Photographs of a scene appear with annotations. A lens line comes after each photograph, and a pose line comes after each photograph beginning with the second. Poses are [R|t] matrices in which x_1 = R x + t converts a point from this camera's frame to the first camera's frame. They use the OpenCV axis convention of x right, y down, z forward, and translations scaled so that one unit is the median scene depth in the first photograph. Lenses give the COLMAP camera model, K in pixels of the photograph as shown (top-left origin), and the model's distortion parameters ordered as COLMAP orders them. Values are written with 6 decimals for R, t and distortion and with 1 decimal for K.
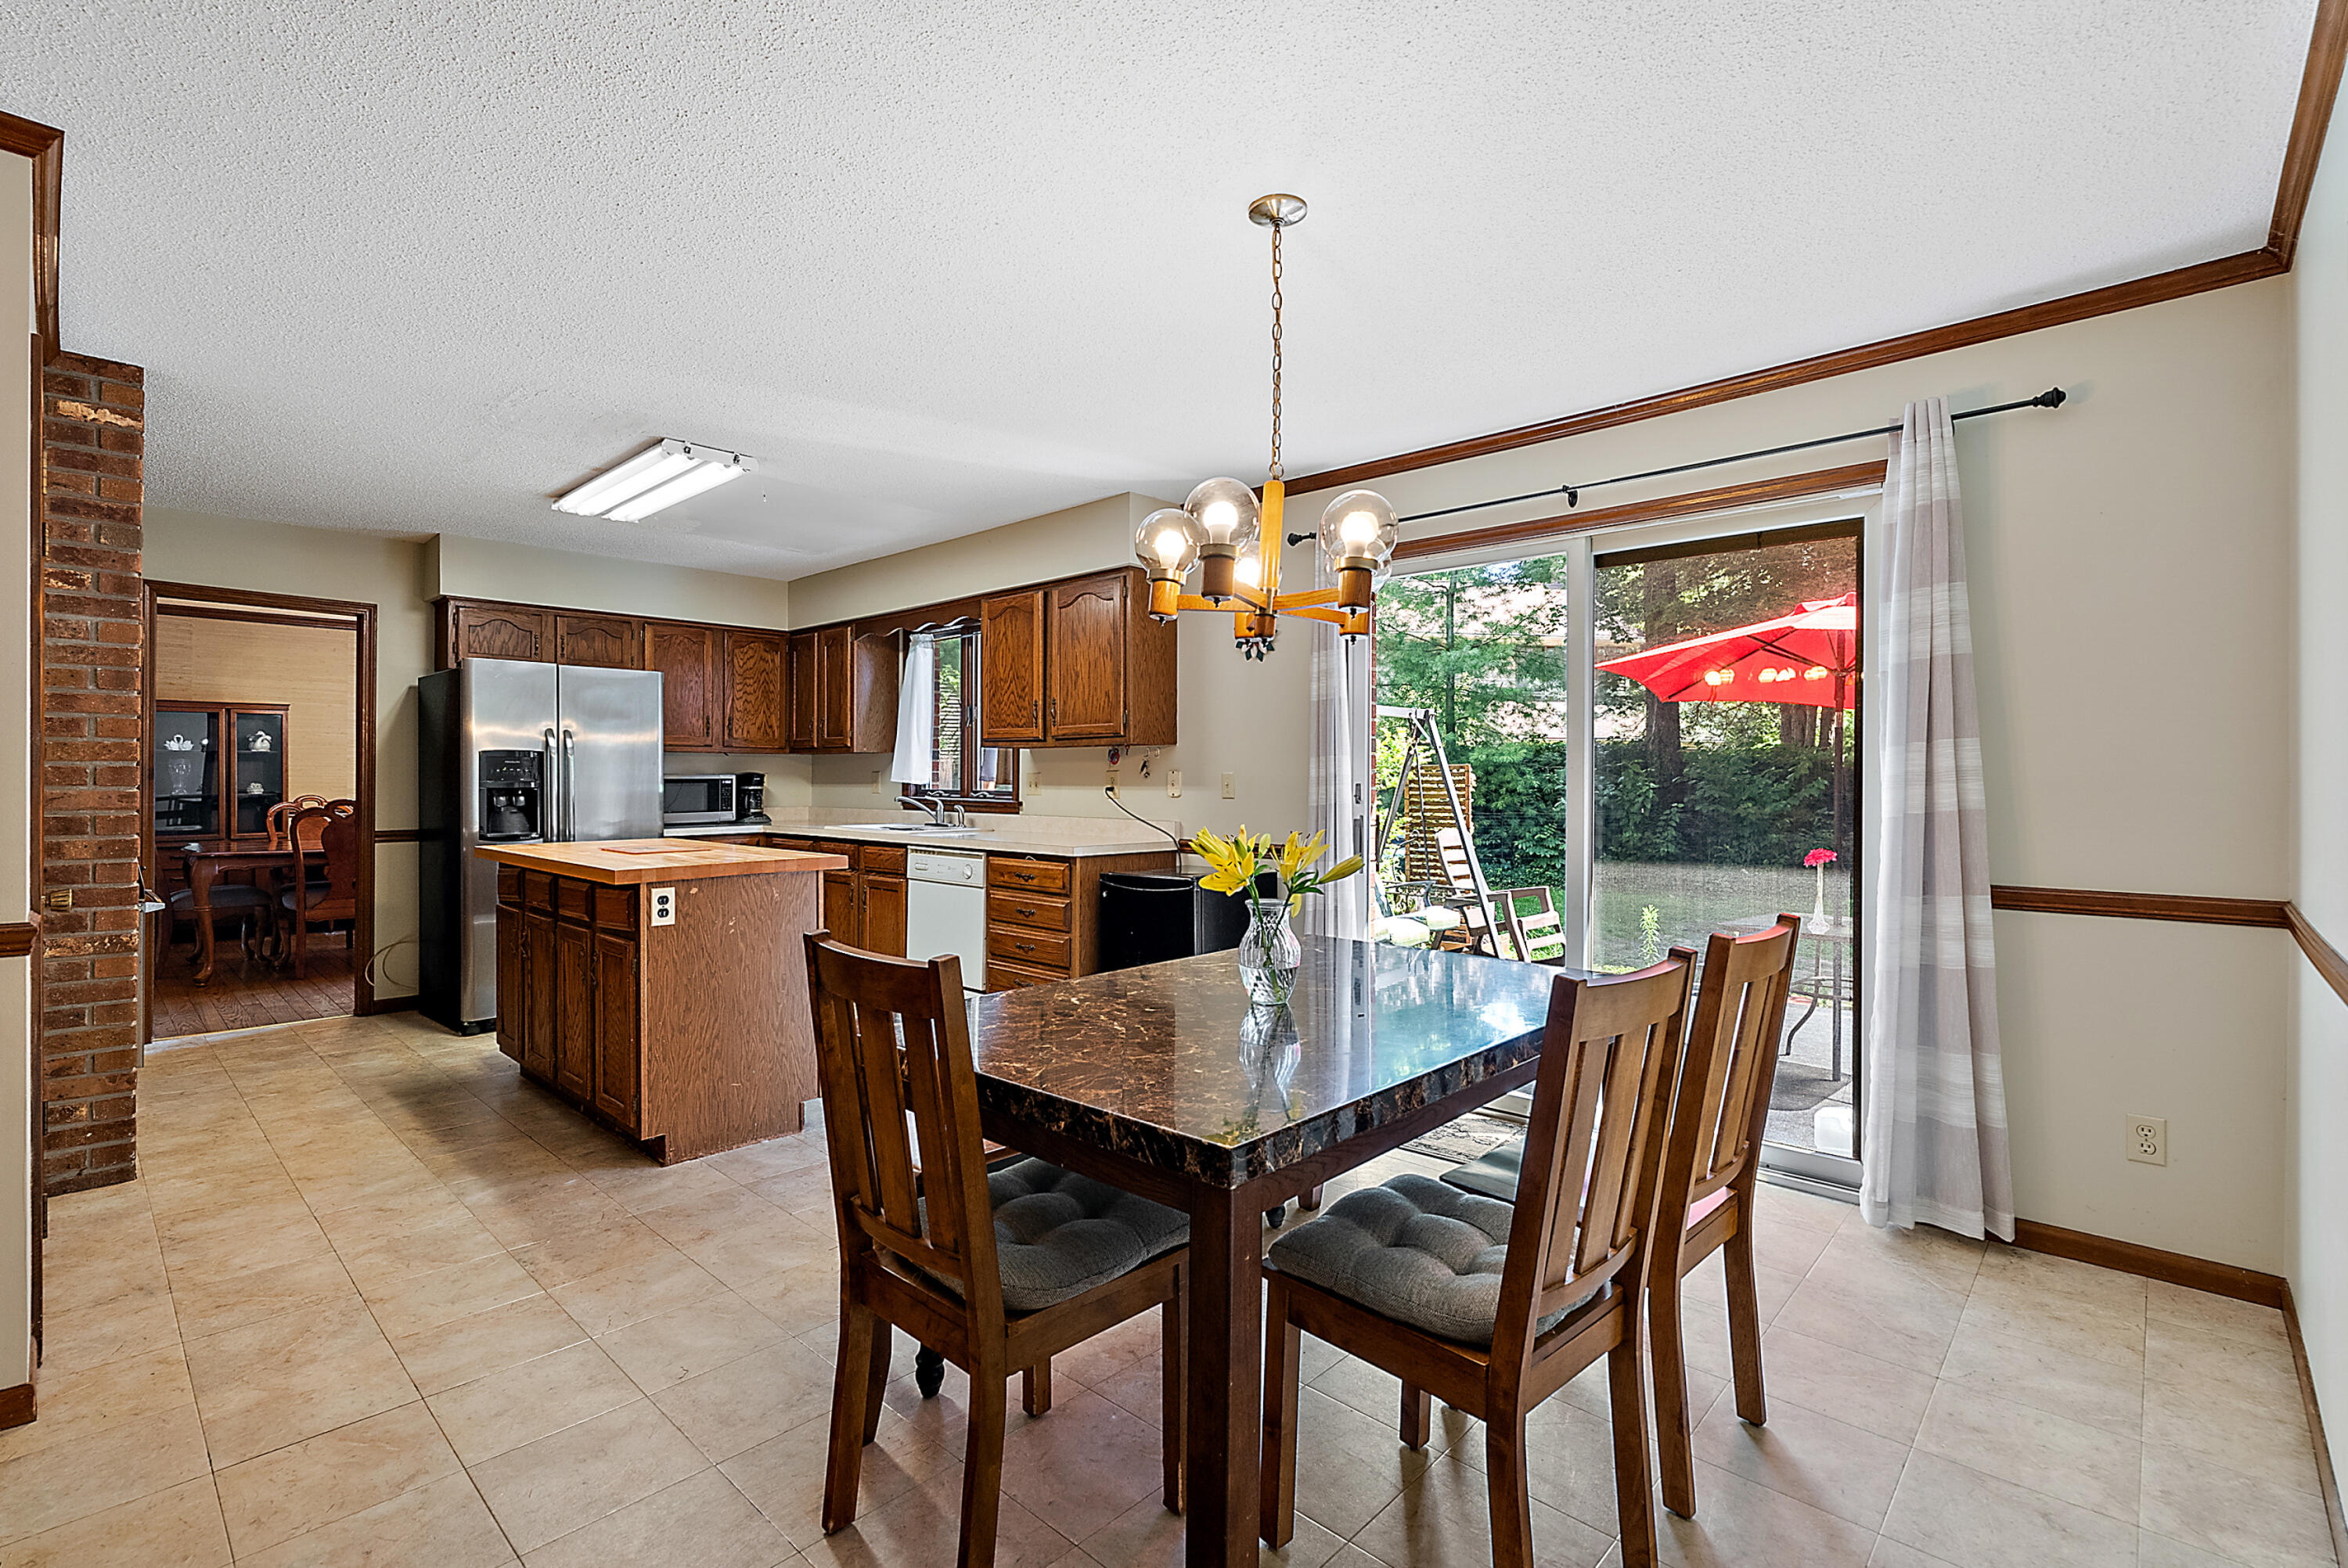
lens RADIAL K [[1058.1, 0, 1164.6], [0, 1058.1, 775.4], [0, 0, 1]] dist [-0.005590, 0.001569]
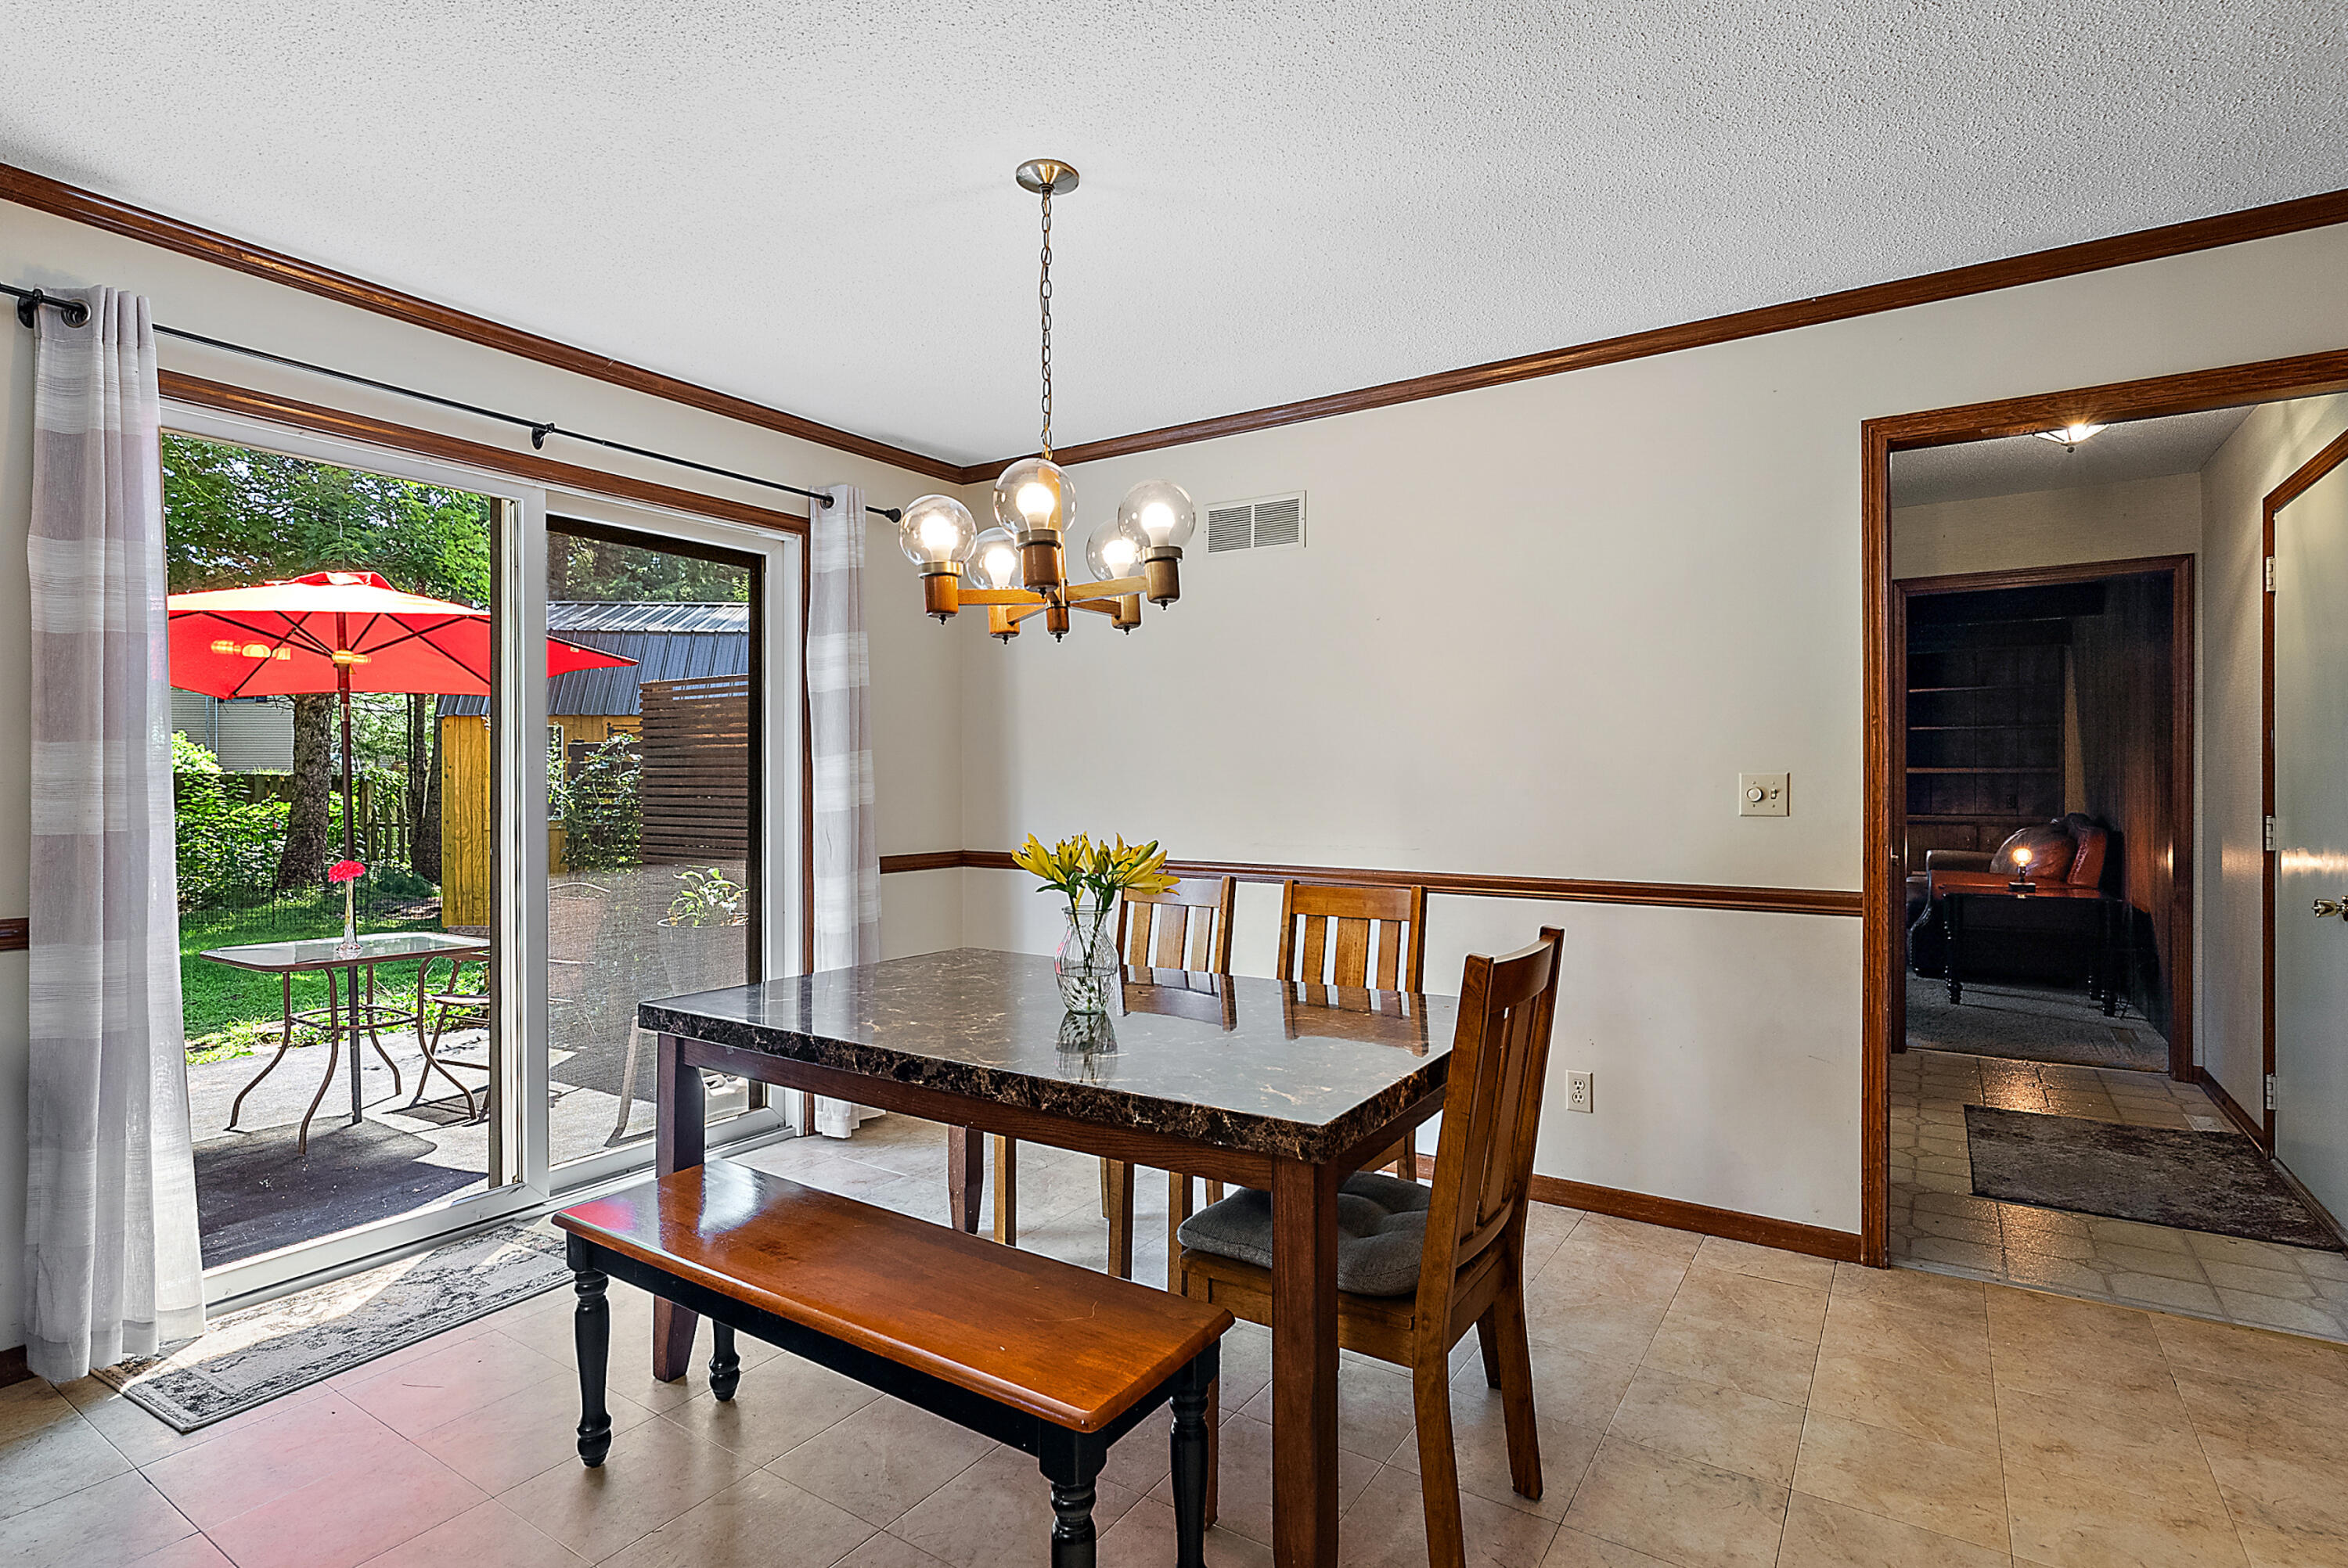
lens RADIAL K [[1139.4, 0, 1187.7], [0, 1139.4, 789.2], [0, 0, 1]] dist [-0.006126, 0.000480]
pose [[-0.174004, -0.009851, 0.984696, -0.455560], [-0.000760, 0.999951, 0.009869, 0.000410], [-0.984745, 0.000969, -0.174003, 0.524689]]
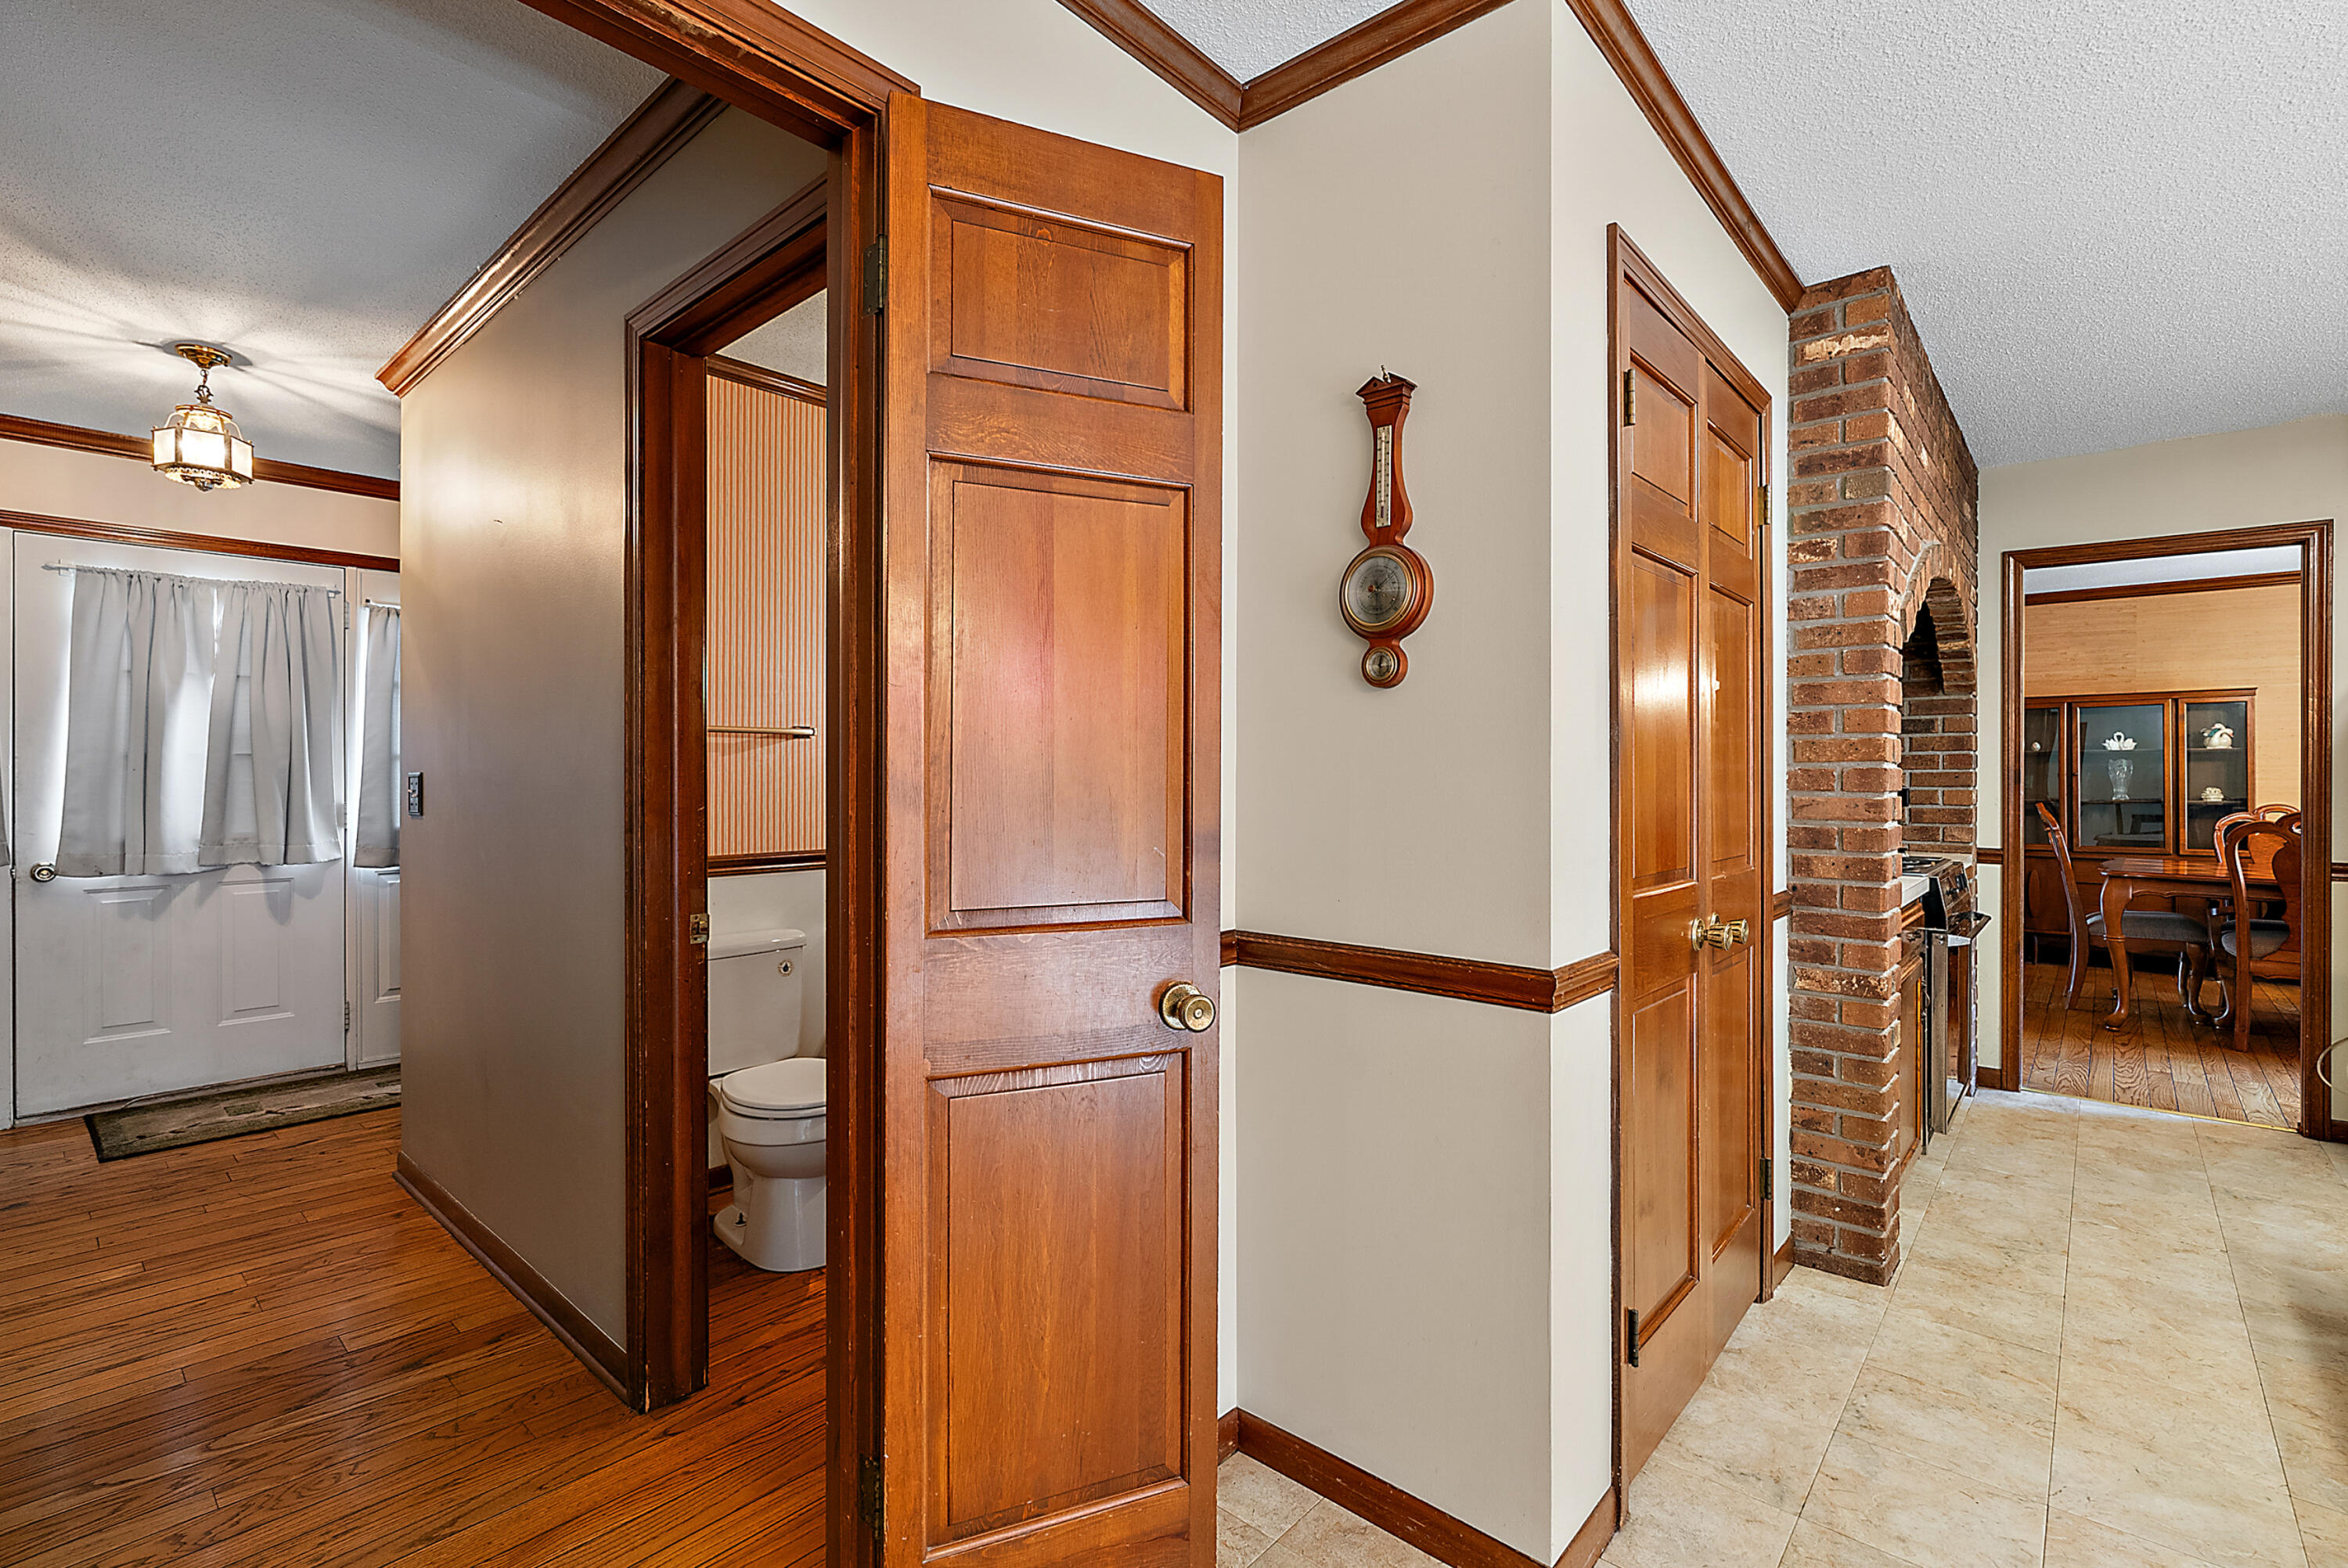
lens RADIAL K [[1058.1, 0, 1170.9], [0, 1058.1, 773.0], [0, 0, 1]] dist [-0.005590, 0.001569]
pose [[0.033589, -0.004941, -0.999424, -0.137077], [0.000780, 0.999988, -0.004917, -0.000844], [0.999435, -0.000614, 0.033593, 0.303585]]
